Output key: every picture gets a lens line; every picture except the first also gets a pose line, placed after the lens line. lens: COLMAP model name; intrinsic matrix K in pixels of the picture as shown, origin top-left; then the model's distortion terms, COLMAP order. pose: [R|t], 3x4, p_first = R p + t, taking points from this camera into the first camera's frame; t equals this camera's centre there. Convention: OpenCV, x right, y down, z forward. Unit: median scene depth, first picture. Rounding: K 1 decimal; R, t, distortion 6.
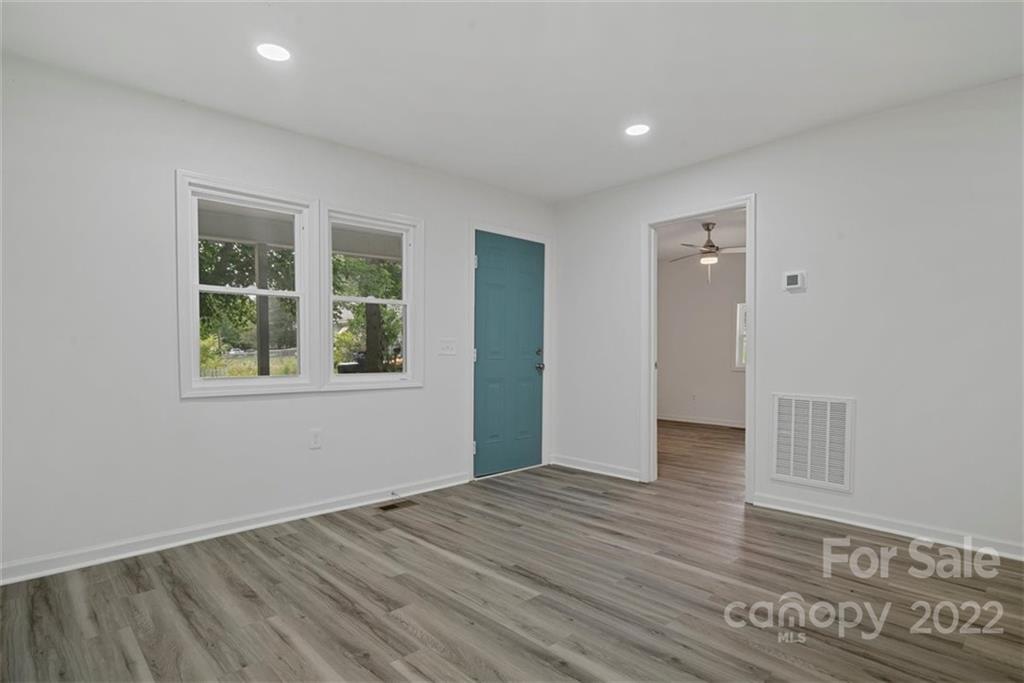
lens RADIAL K [[519.5, 0, 537.4], [0, 519.5, 358.4], [0, 0, 1]] dist [-0.000104, 0.000050]
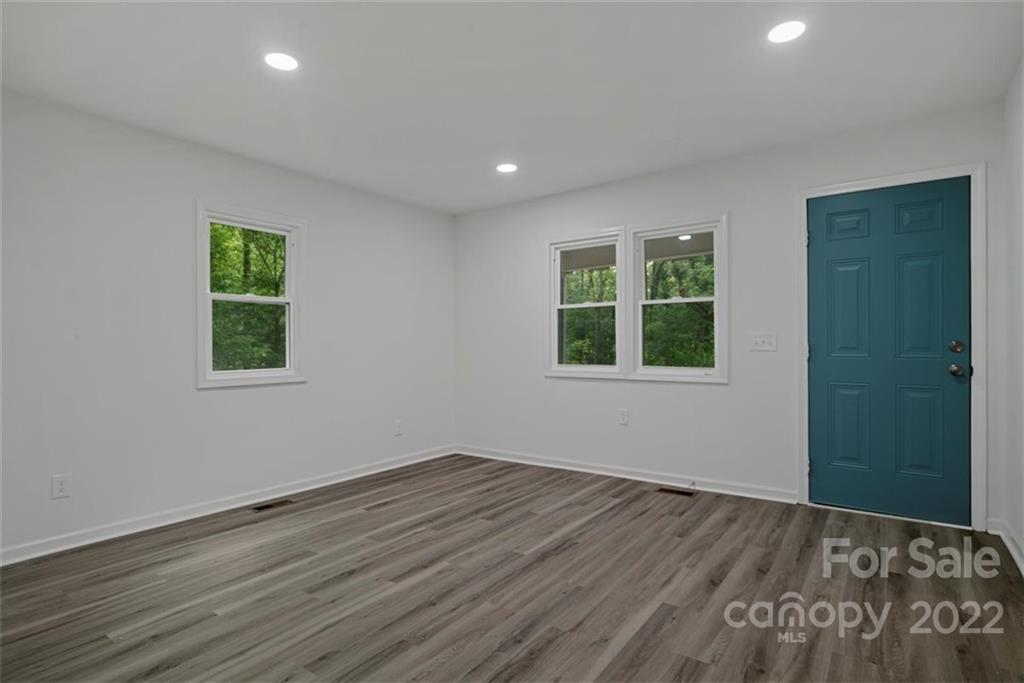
lens RADIAL K [[541.0, 0, 507.8], [0, 541.0, 340.0], [0, 0, 1]] dist [0.000626, 0.001196]
pose [[0.165706, -0.011165, -0.986112, 0.897426], [-0.006007, 0.999906, -0.012331, -0.015186], [0.986157, 0.007967, 0.165623, 0.551844]]
